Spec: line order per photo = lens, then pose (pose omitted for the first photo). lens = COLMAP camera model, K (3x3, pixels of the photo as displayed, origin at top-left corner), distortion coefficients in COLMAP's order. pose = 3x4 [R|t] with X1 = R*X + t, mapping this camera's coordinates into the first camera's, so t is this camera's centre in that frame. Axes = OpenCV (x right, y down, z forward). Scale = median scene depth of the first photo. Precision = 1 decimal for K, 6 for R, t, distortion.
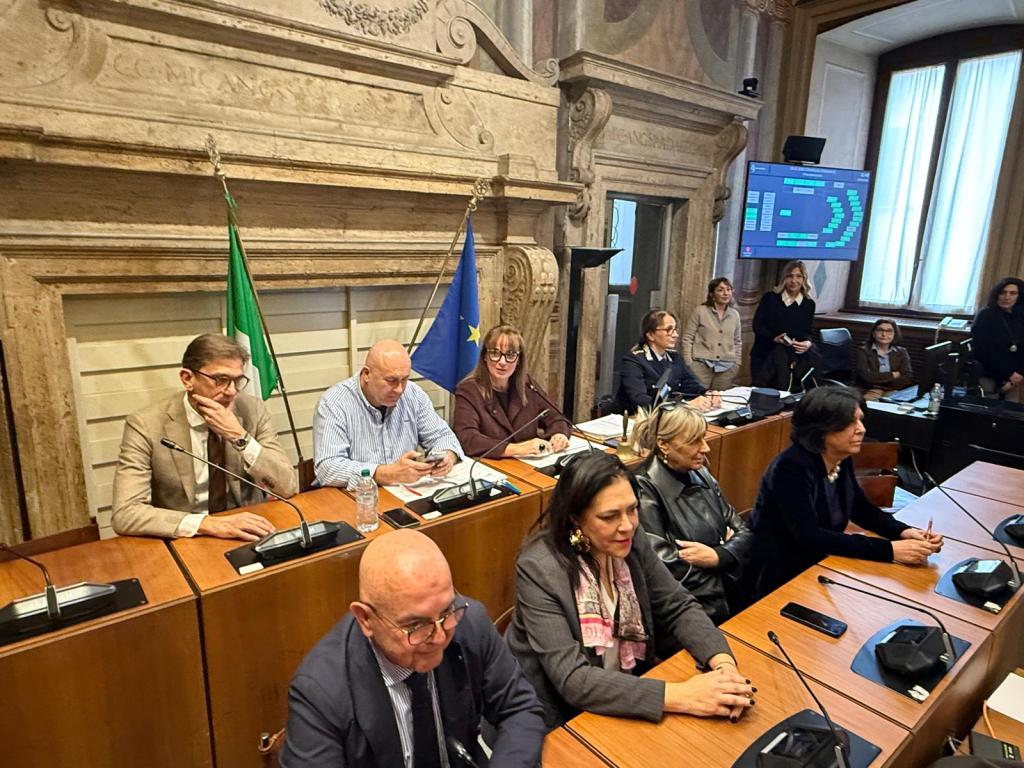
lens RADIAL K [[631.9, 0, 507.7], [0, 631.9, 389.4], [0, 0, 1]] dist [-0.000015, 0.005279]
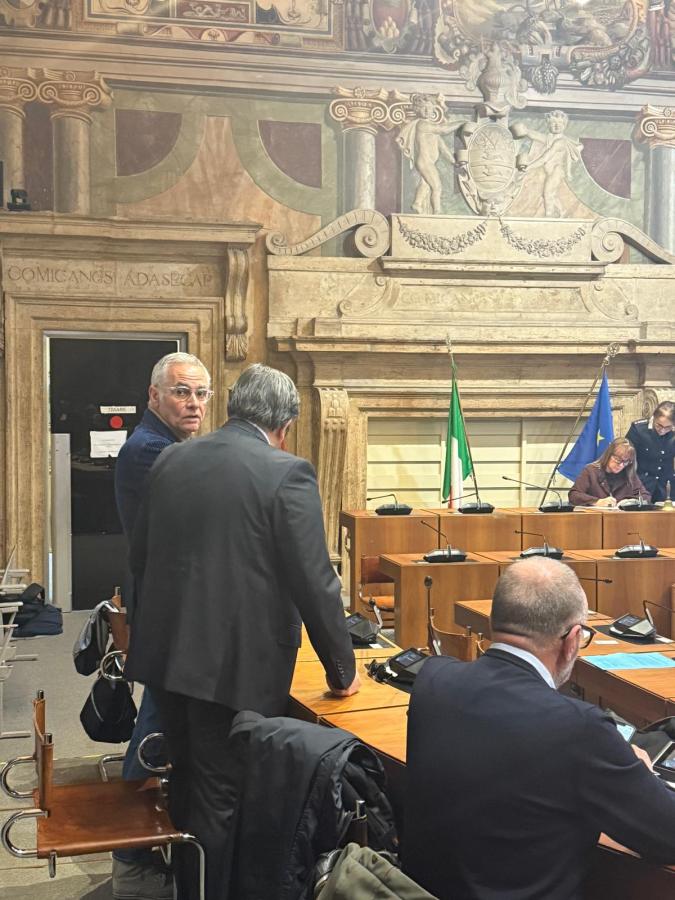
lens RADIAL K [[1153.9, 0, 323.2], [0, 1153.9, 456.9], [0, 0, 1]] dist [0.069959, 0.000000]
pose [[0.887895, 0.007085, -0.459992, 0.595539], [-0.088490, 0.983840, -0.155653, 0.400201], [0.451456, 0.178908, 0.874173, -1.593796]]
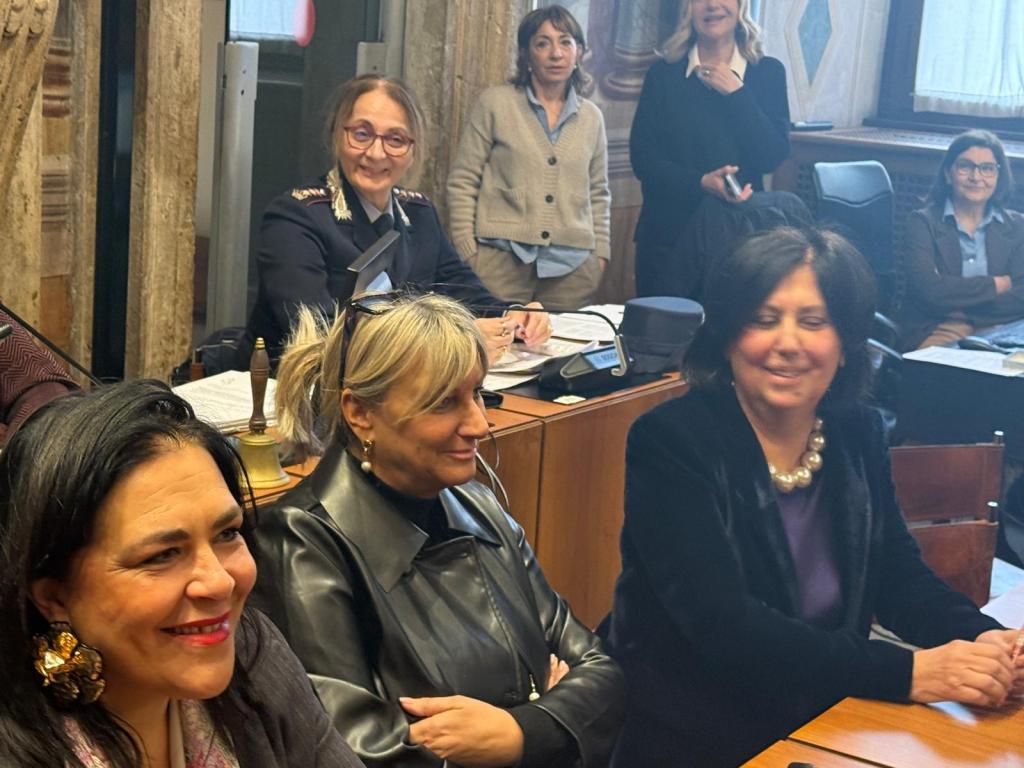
lens RADIAL K [[1873.9, 0, 507.3], [0, 1873.9, 373.5], [0, 0, 1]] dist [0.187922, 0.000000]
pose [[0.958757, -0.016453, 0.283752, 0.023929], [0.018477, 0.999819, -0.004457, 0.045427], [-0.283627, 0.009516, 0.958887, 0.015411]]
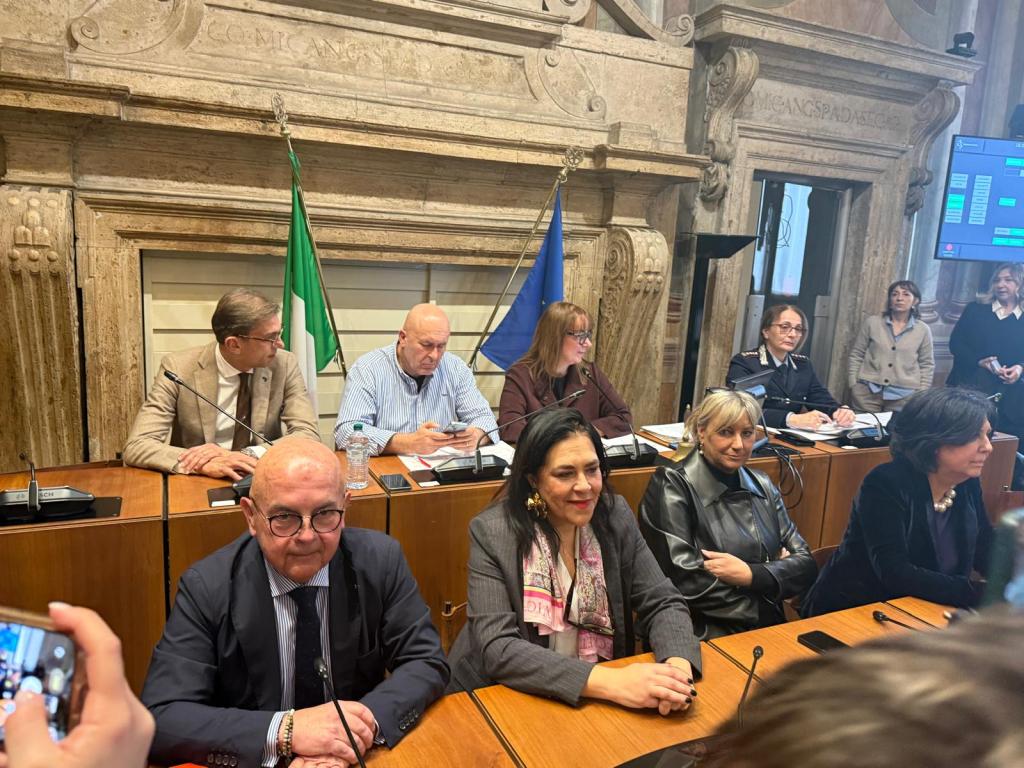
lens RADIAL K [[741.7, 0, 504.6], [0, 741.7, 387.6], [0, 0, 1]] dist [0.064513, -0.096523]
pose [[0.966419, 0.075182, -0.245726, 0.145877], [-0.087437, 0.995393, -0.039331, 0.054219], [0.241637, 0.059496, 0.968541, -0.021586]]
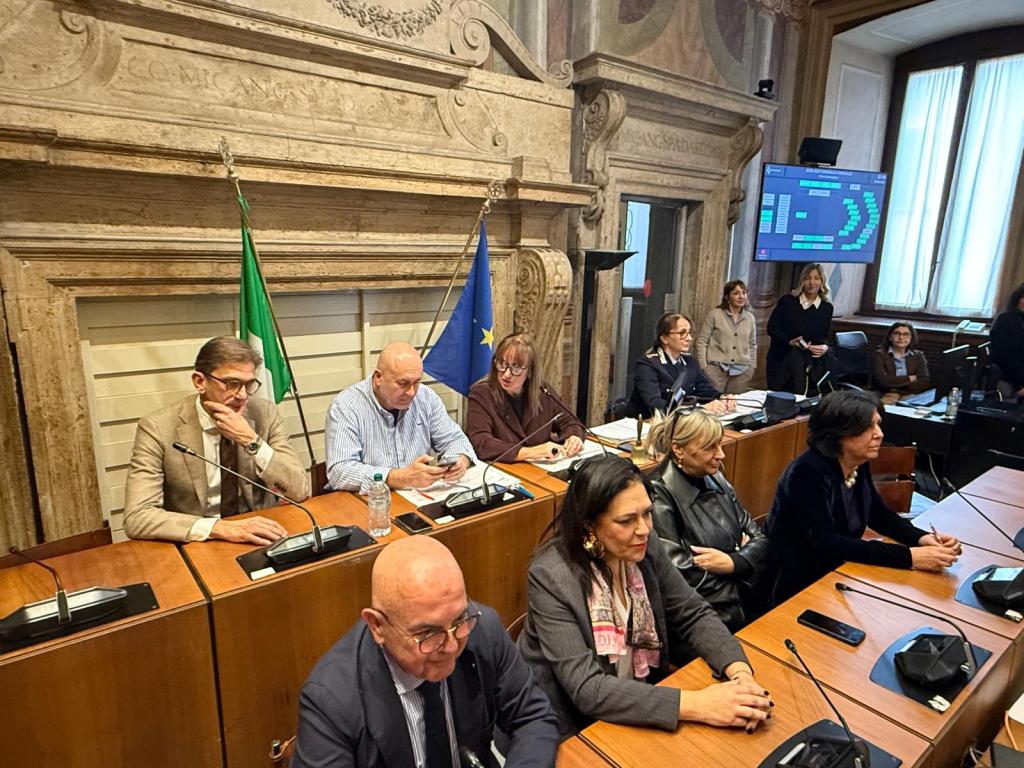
lens RADIAL K [[631.9, 0, 514.8], [0, 631.9, 392.2], [0, 0, 1]] dist [-0.000015, 0.005279]
pose [[0.999955, 0.002124, -0.009266, -0.000622], [-0.002120, 0.999998, 0.000441, -0.001245], [0.009267, -0.000421, 0.999957, 0.004994]]
